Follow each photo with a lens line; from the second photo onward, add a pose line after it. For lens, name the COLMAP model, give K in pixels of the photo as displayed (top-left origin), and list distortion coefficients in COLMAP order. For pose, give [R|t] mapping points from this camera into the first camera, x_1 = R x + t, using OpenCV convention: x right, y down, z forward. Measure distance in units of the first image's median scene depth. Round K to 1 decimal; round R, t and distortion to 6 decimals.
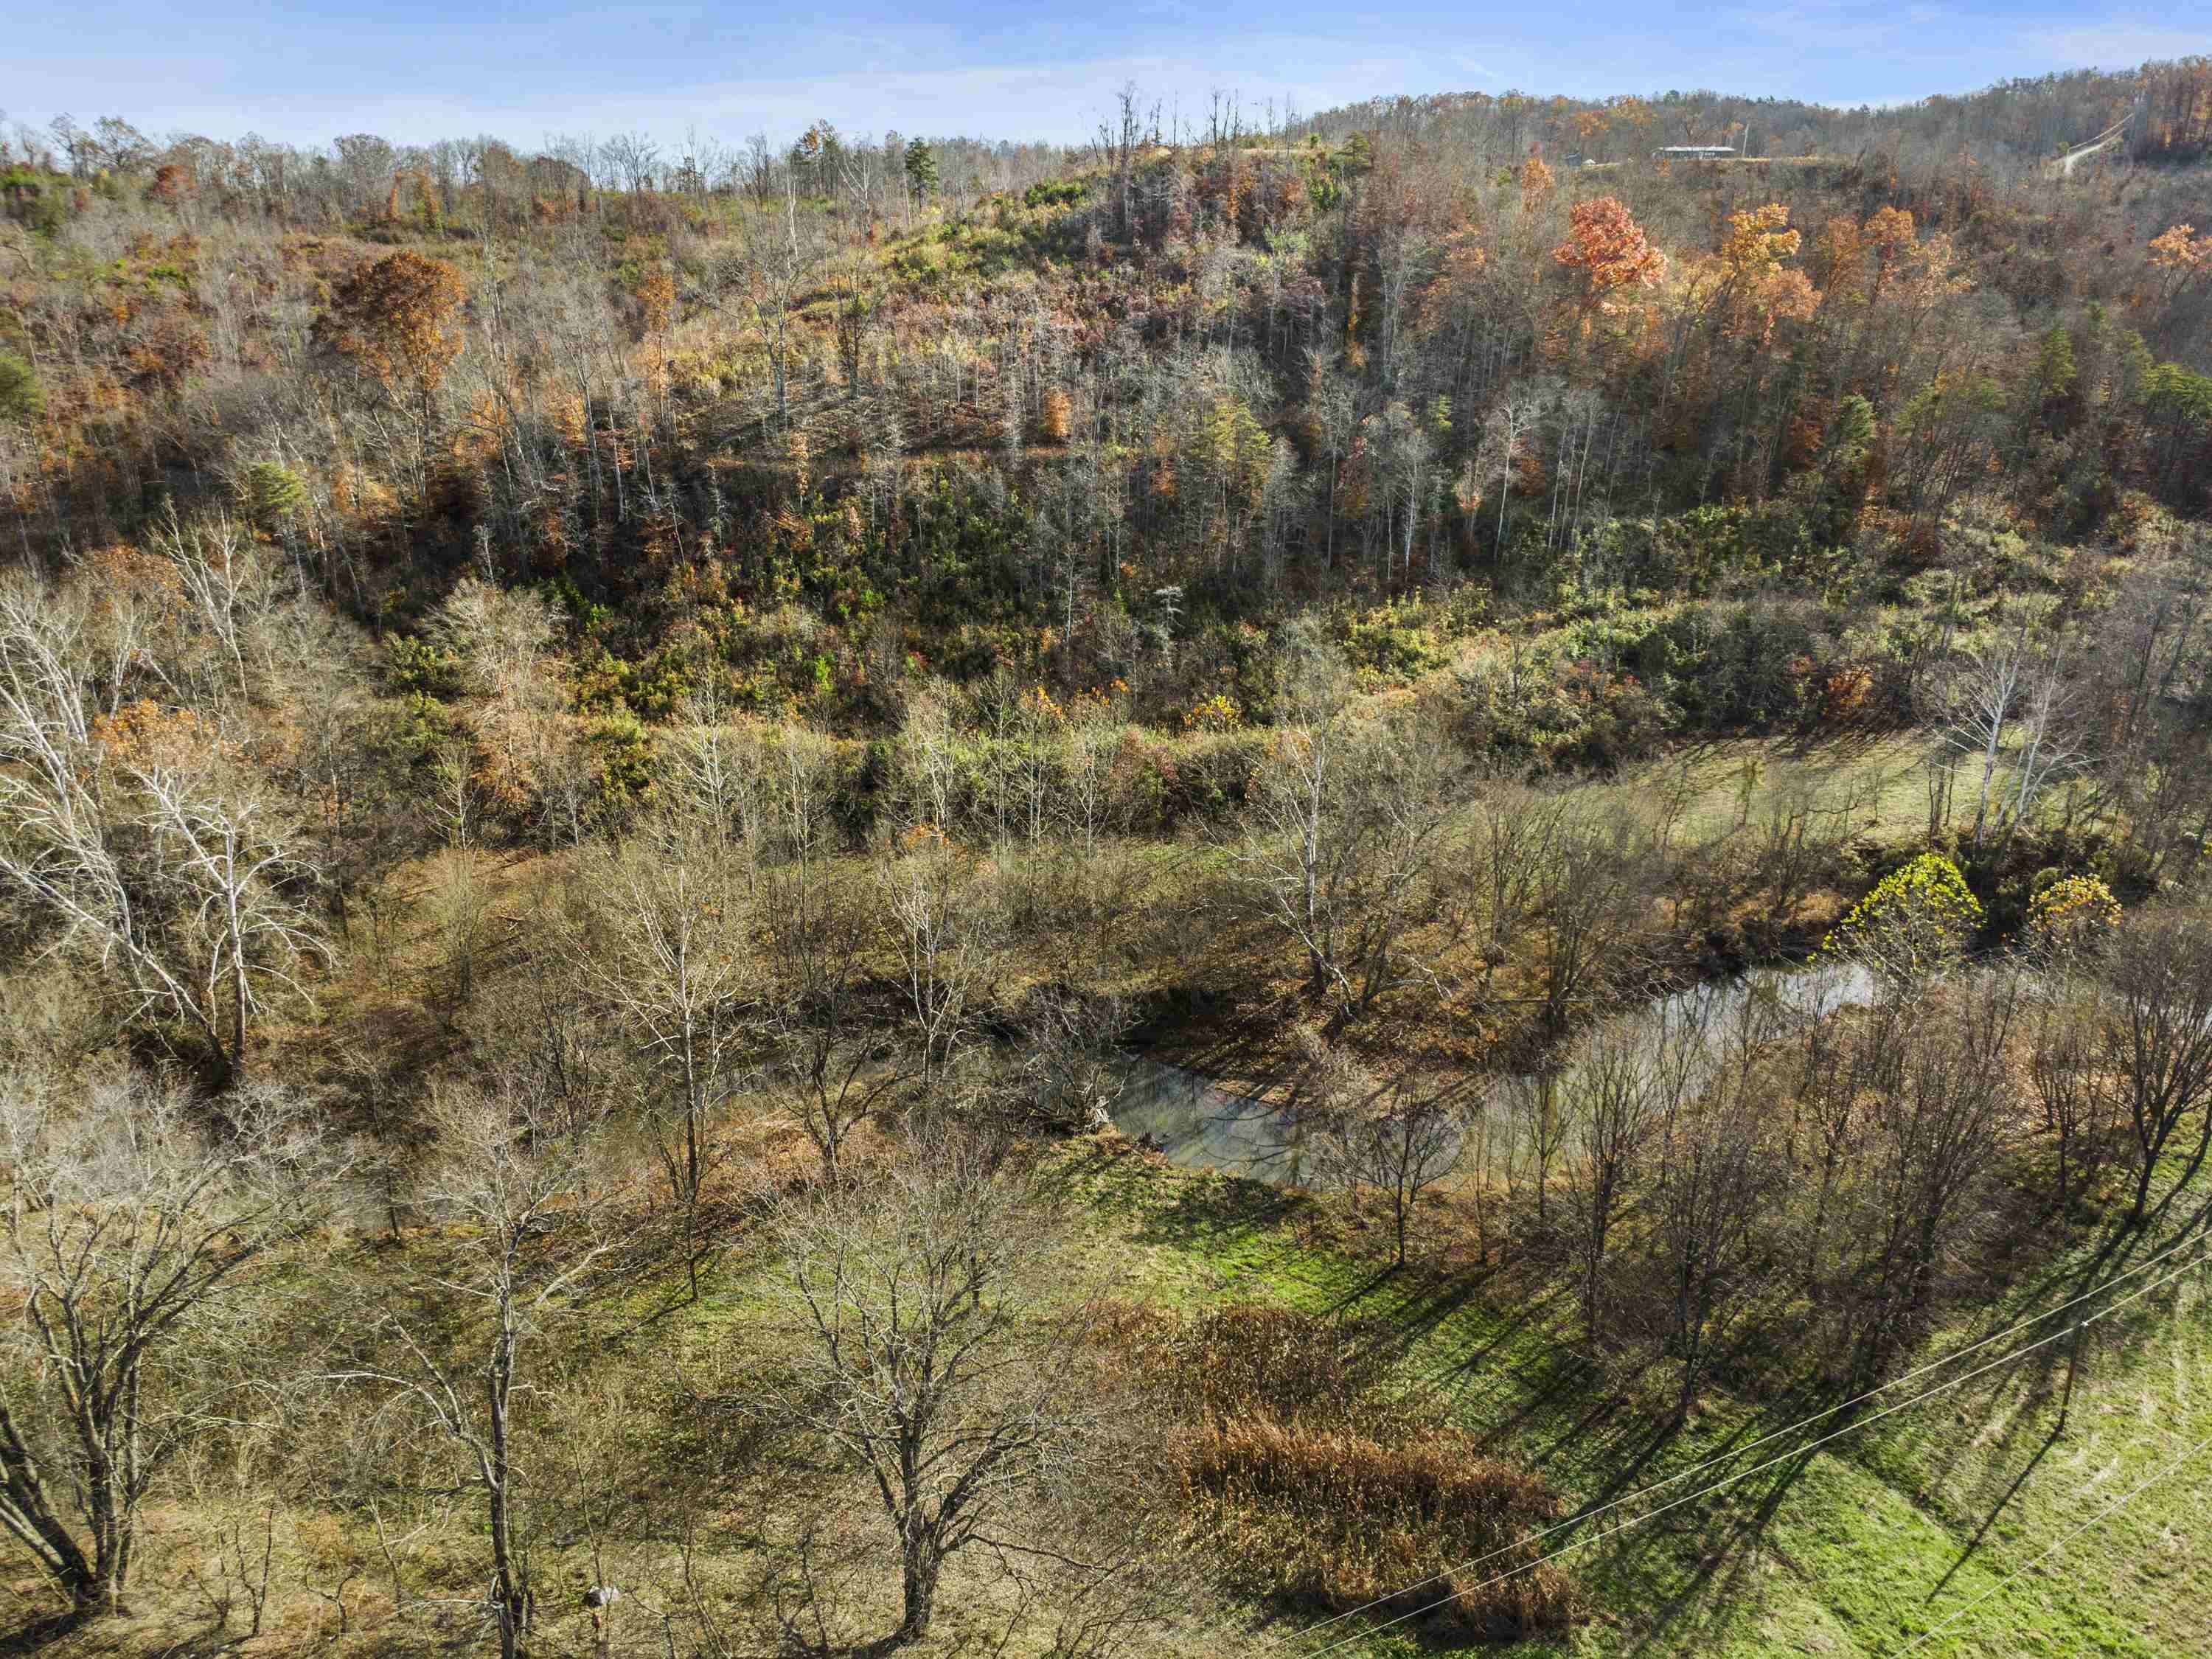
lens RADIAL K [[1609.6, 0, 1104.8], [0, 1609.6, 813.3], [0, 0, 1]] dist [0.013650, -0.016888]
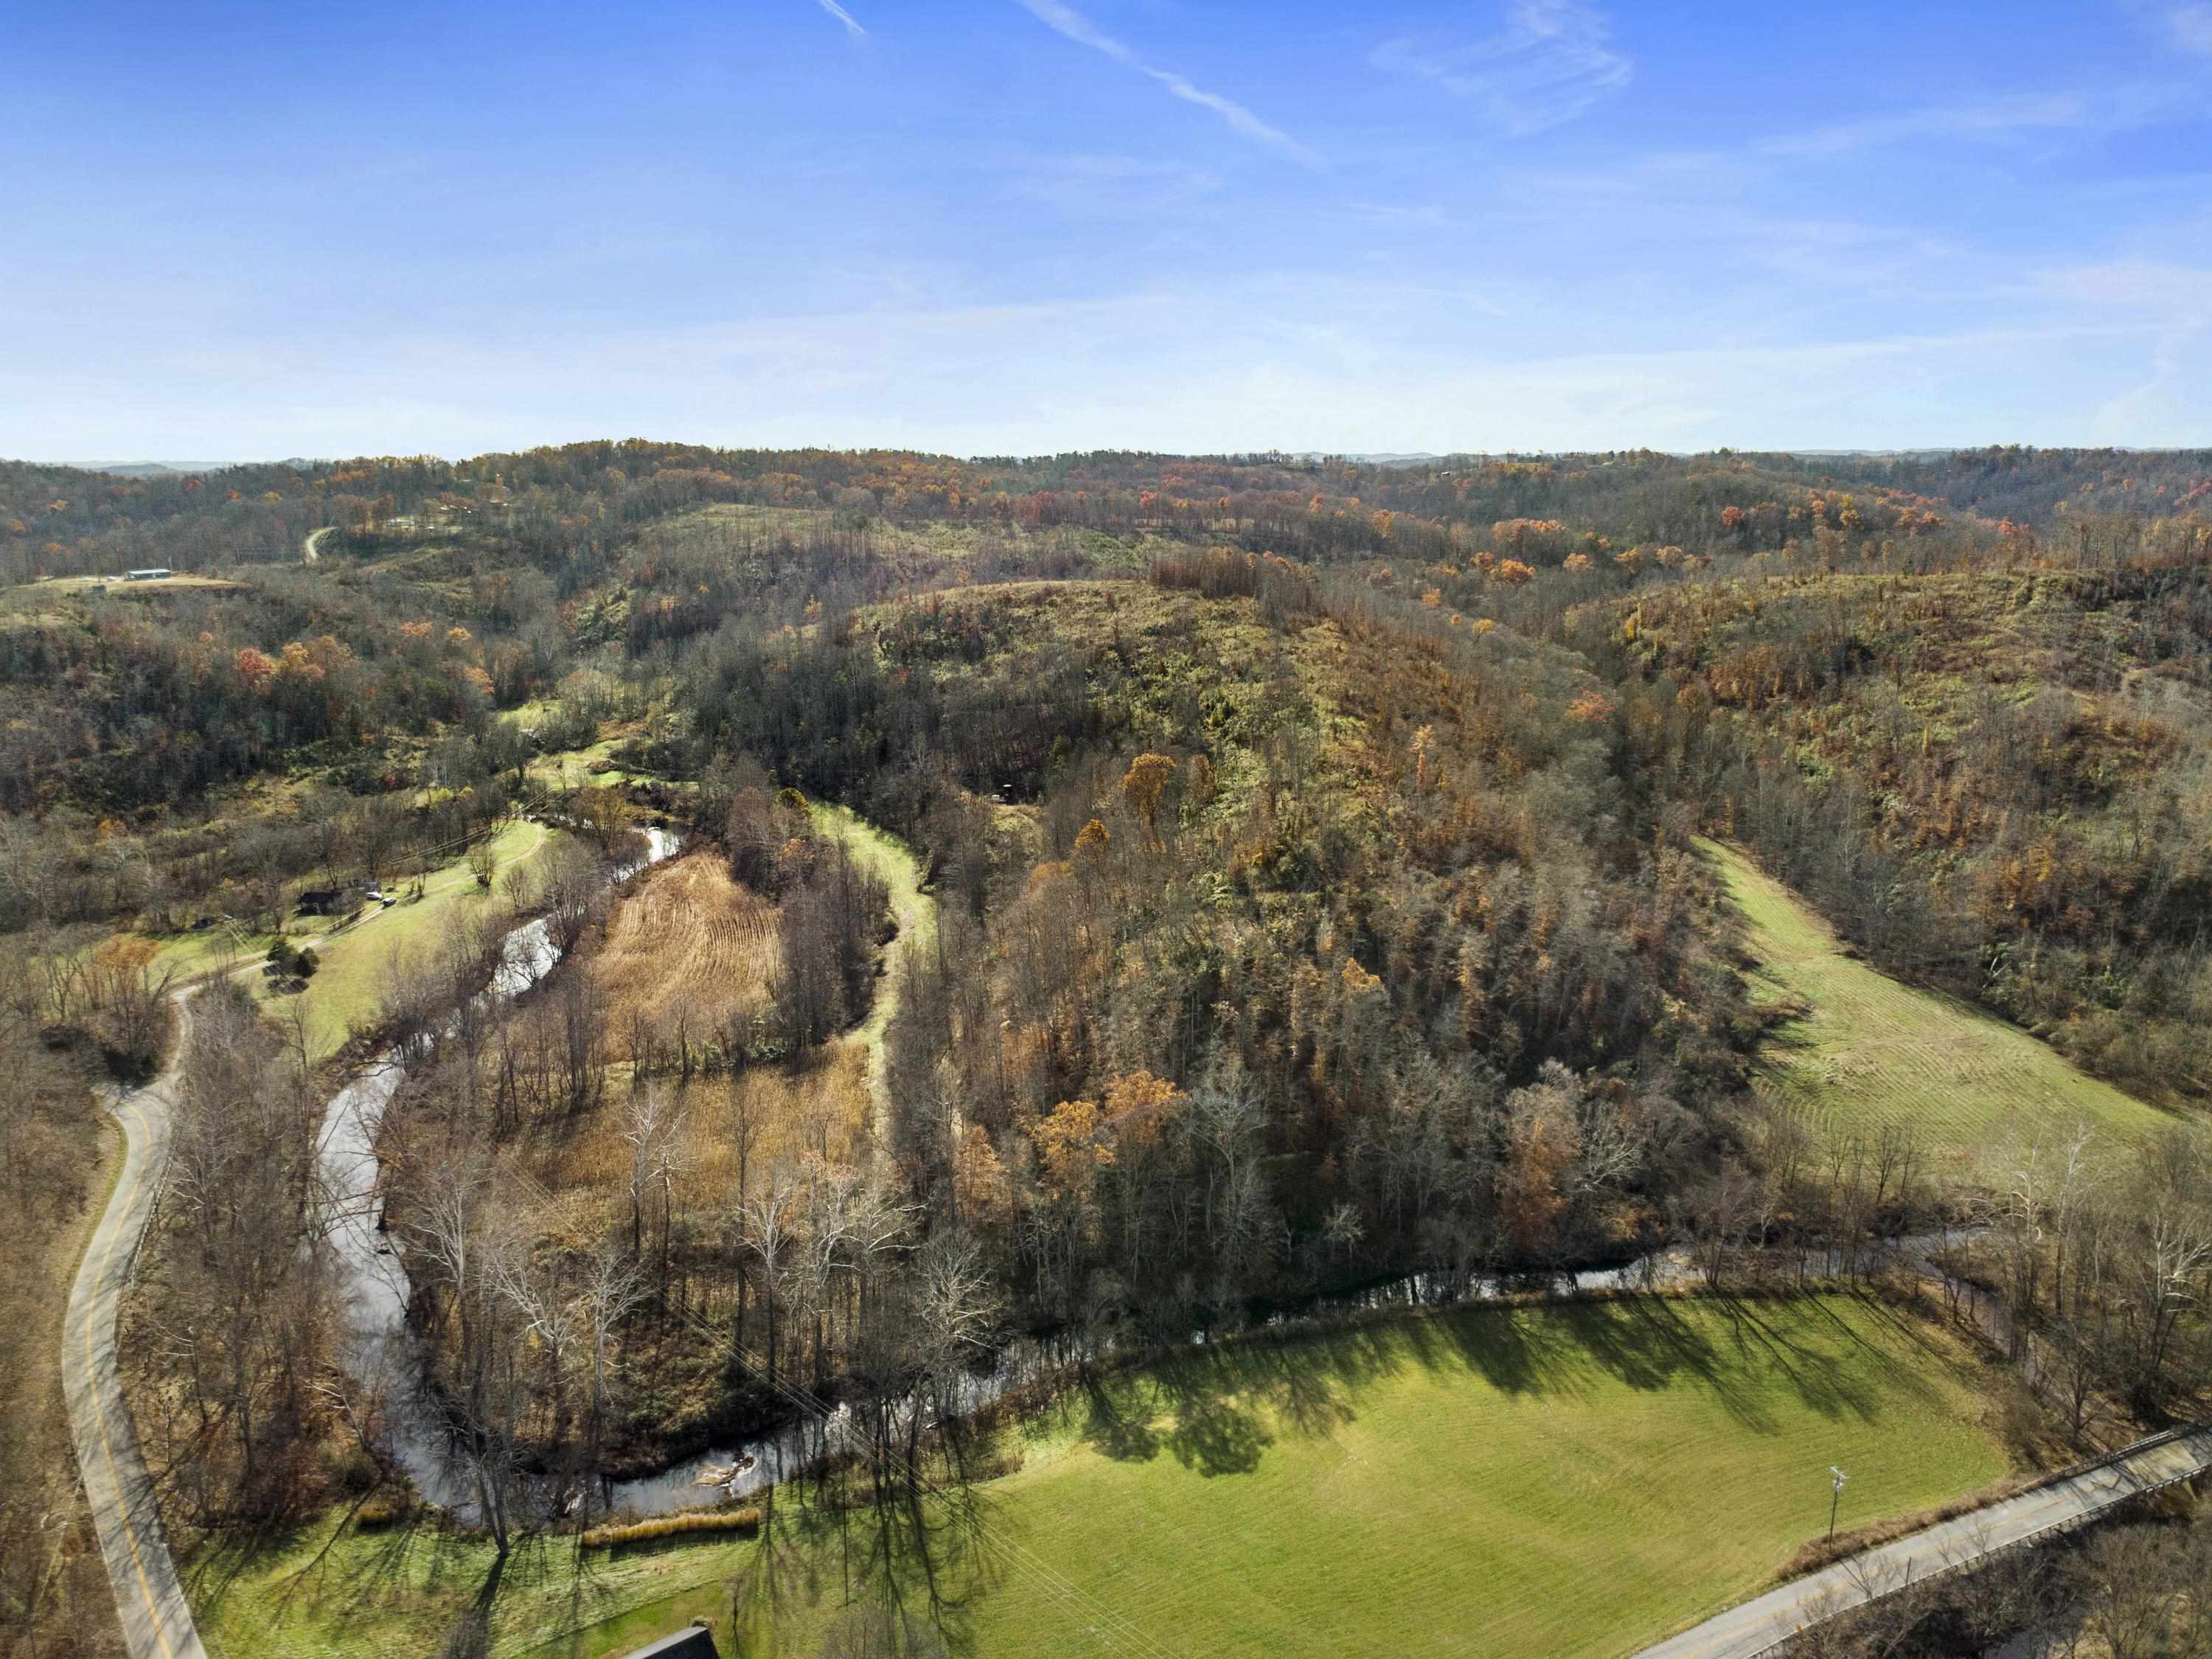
lens RADIAL K [[1609.6, 0, 1104.2], [0, 1609.6, 823.3], [0, 0, 1]] dist [0.013650, -0.016888]
pose [[0.529004, -0.186029, 0.827979, -1.692872], [0.291448, 0.956158, 0.028619, 0.375434], [-0.797003, 0.226173, 0.560029, -2.278708]]
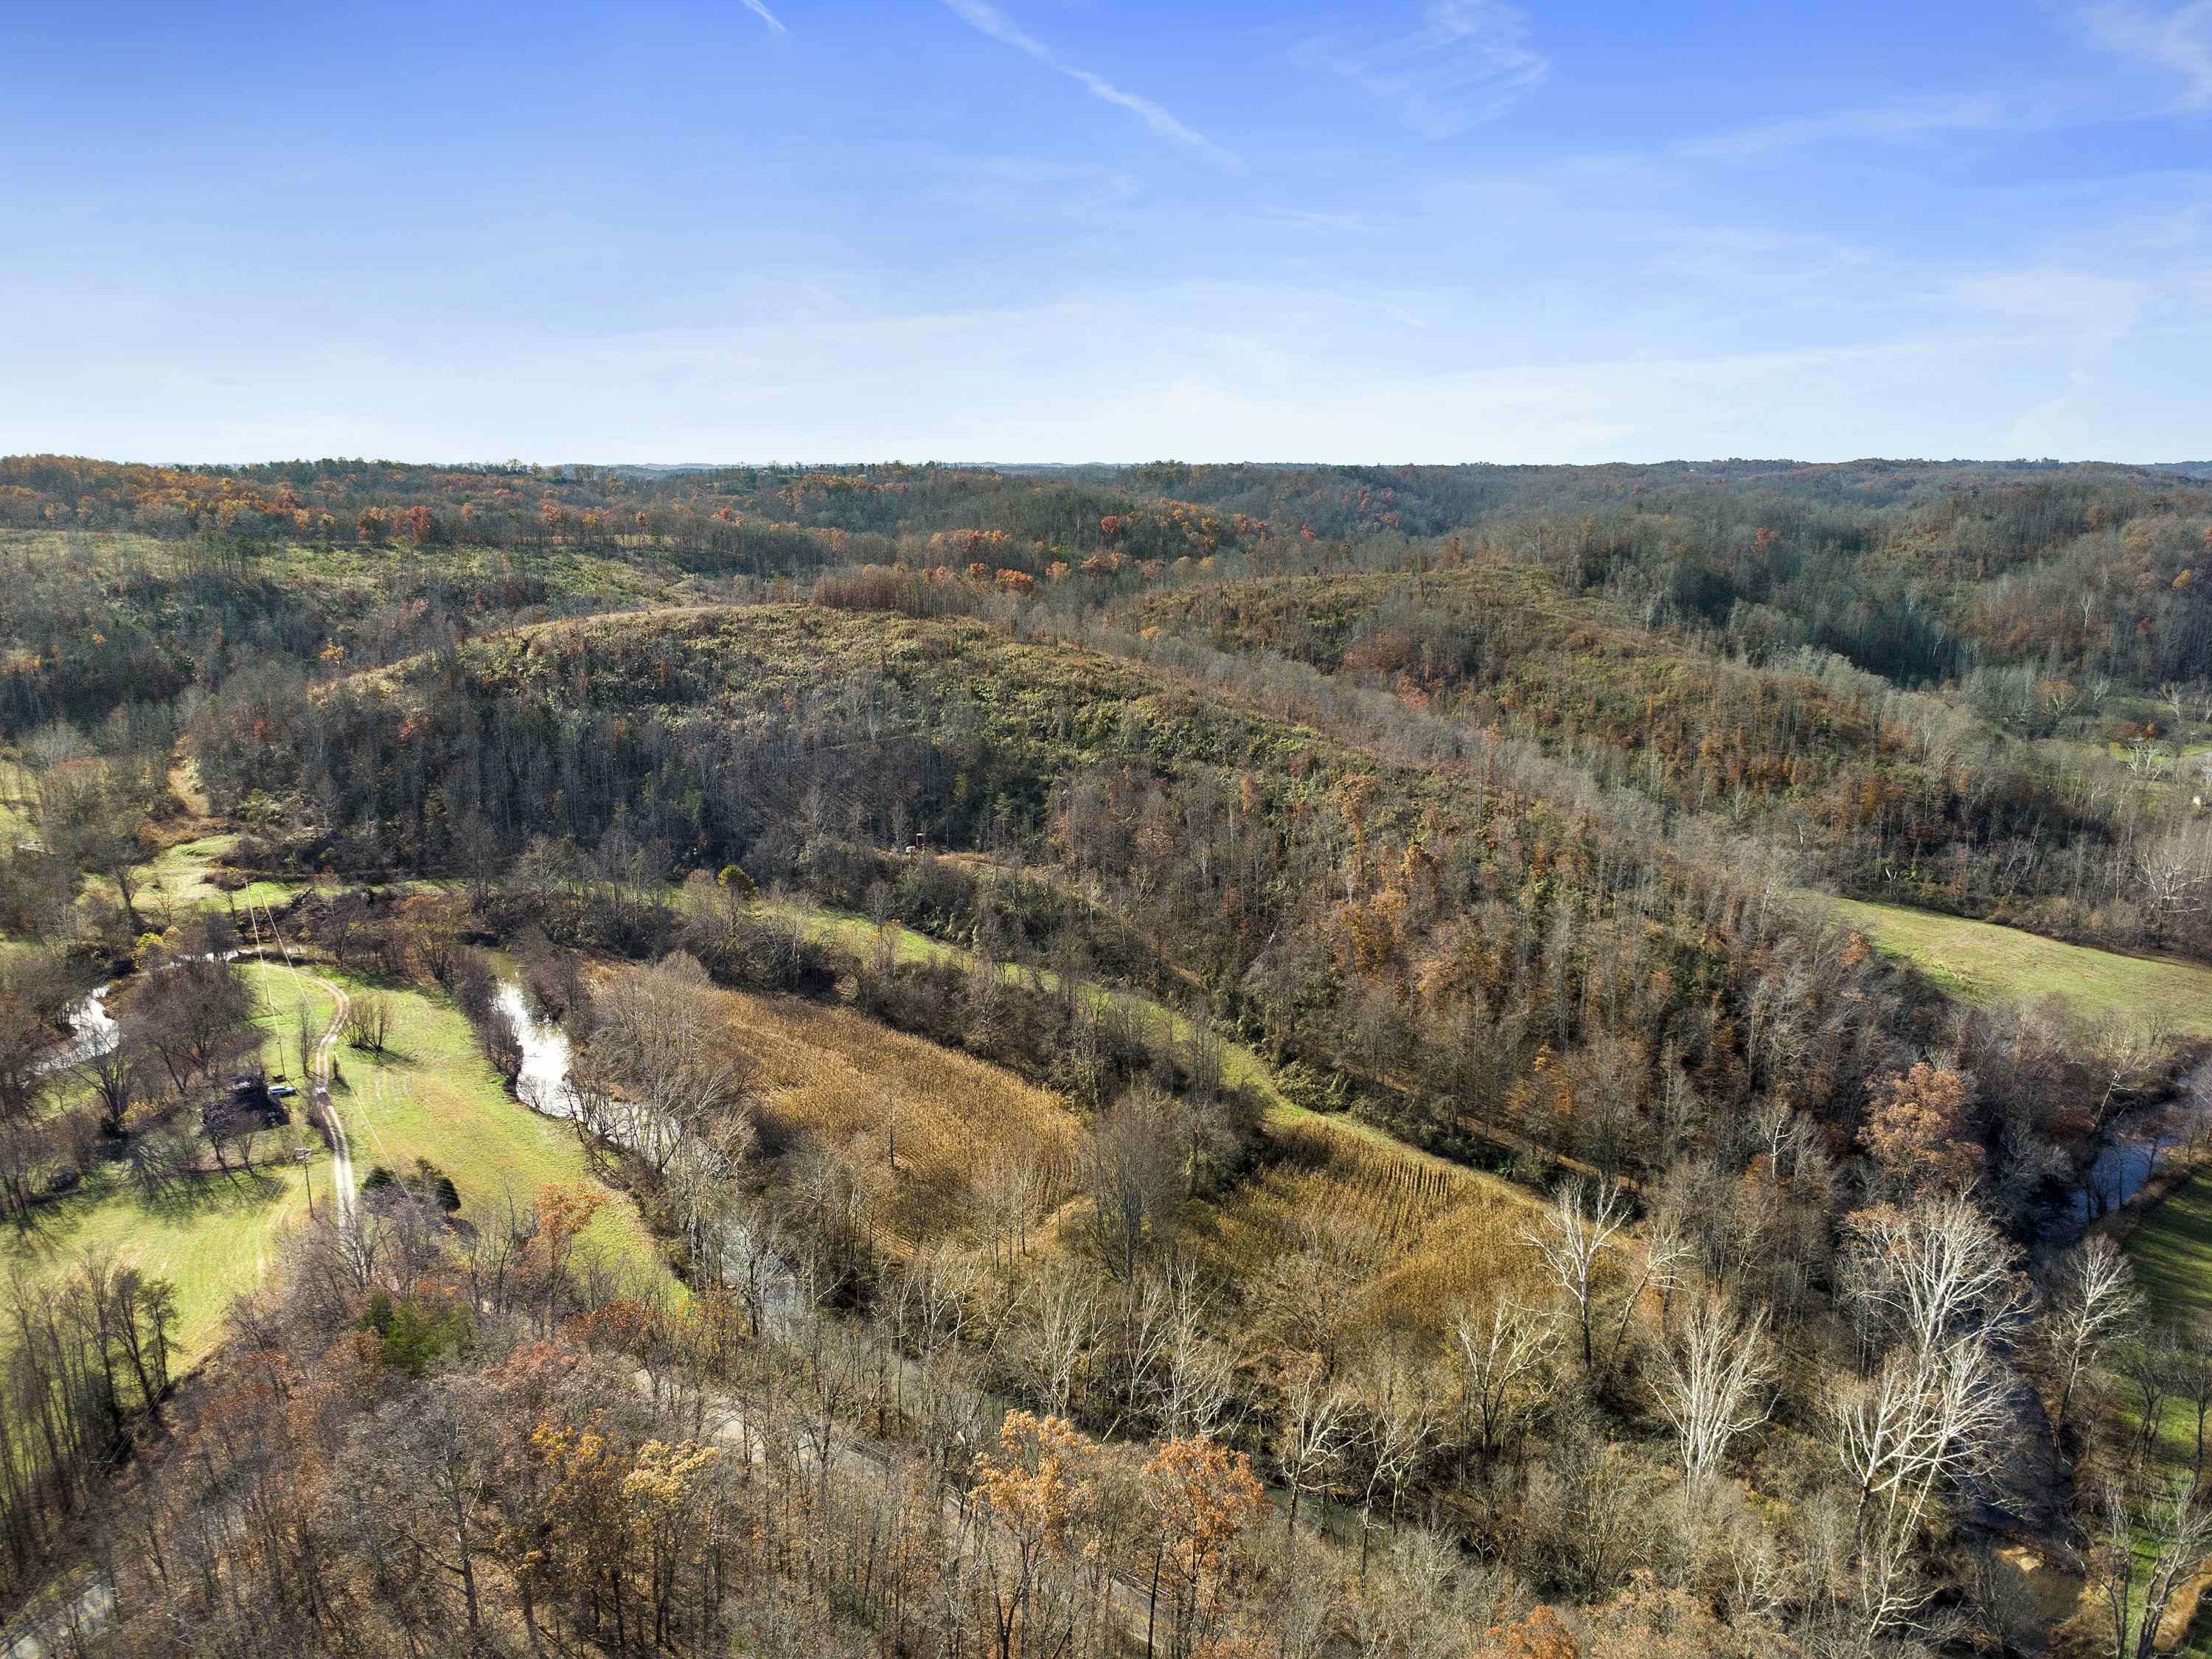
lens RADIAL K [[1609.6, 0, 1109.2], [0, 1609.6, 815.1], [0, 0, 1]] dist [0.013650, -0.016888]
pose [[-0.017663, -0.207394, 0.978098, -1.926663], [0.340268, 0.918612, 0.200925, -0.133682], [-0.940163, 0.336364, 0.054344, -0.891215]]
